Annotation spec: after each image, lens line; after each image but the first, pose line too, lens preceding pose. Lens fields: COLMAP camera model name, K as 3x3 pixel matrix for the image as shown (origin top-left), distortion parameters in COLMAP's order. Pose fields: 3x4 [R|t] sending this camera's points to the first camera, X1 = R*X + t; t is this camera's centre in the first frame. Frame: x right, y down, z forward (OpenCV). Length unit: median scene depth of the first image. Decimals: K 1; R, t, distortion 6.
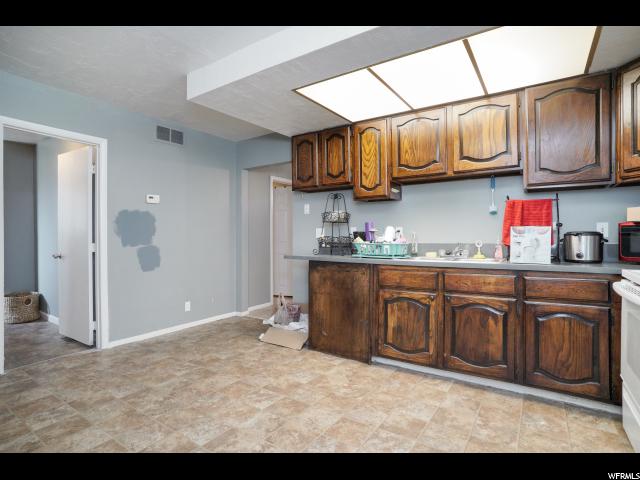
lens RADIAL K [[335.2, 0, 315.8], [0, 335.2, 239.5], [0, 0, 1]] dist [-0.078216, 0.040699]
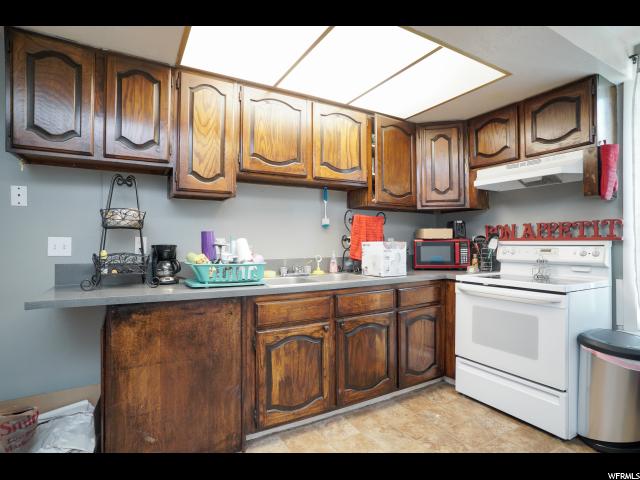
lens RADIAL K [[335.2, 0, 315.8], [0, 335.2, 239.5], [0, 0, 1]] dist [-0.078216, 0.040699]
pose [[0.439761, 0.010543, 0.898053, -0.367811], [0.008489, 0.999838, -0.015895, -0.026572], [-0.898075, 0.014613, 0.439600, 0.611318]]
